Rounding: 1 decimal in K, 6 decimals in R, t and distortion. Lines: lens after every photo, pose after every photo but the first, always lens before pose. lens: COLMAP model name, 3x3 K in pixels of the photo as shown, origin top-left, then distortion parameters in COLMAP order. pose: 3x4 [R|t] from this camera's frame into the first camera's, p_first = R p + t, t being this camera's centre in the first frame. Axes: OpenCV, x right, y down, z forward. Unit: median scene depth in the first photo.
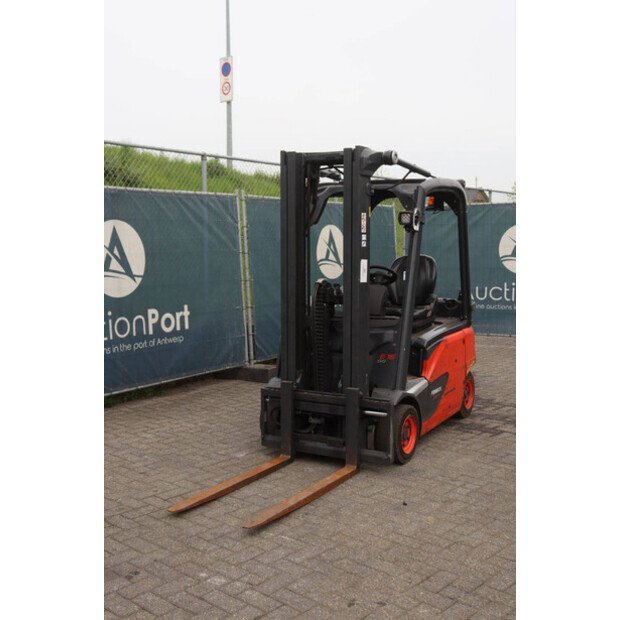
lens RADIAL K [[788.4, 0, 307.7], [0, 788.4, 308.1], [0, 0, 1]] dist [0.026140, 0.000000]
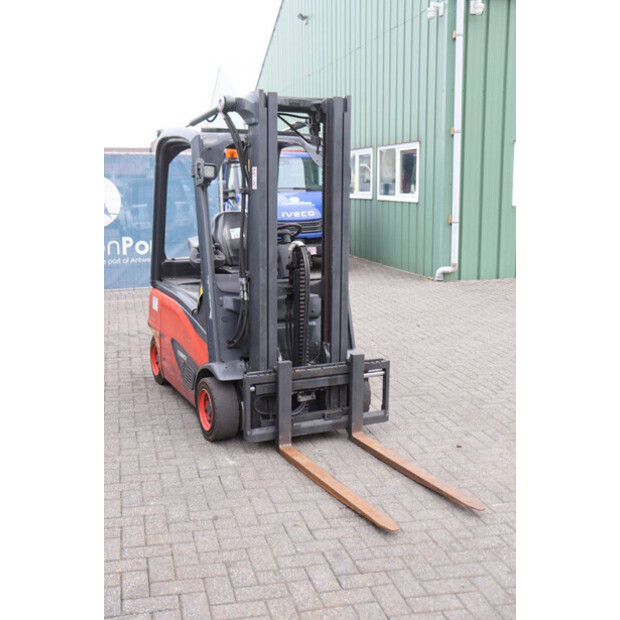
lens RADIAL K [[744.6, 0, 310.5], [0, 744.6, 307.3], [0, 0, 1]] dist [-0.009915, 0.000000]
pose [[0.556462, -0.130701, 0.820528, -0.680445], [0.068909, 0.991407, 0.111188, -0.056036], [-0.828010, -0.005330, 0.560687, 0.518728]]
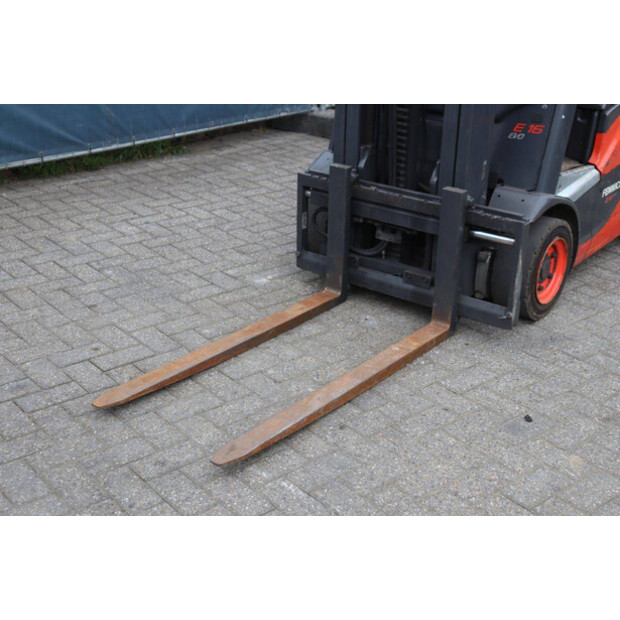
lens RADIAL K [[917.9, 0, 308.3], [0, 917.9, 306.6], [0, 0, 1]] dist [0.100525, 0.000000]
pose [[0.989445, 0.075997, -0.123385, 0.039951], [-0.035147, 0.951881, 0.304446, -0.010195], [0.140585, -0.296896, 0.944504, 0.348468]]
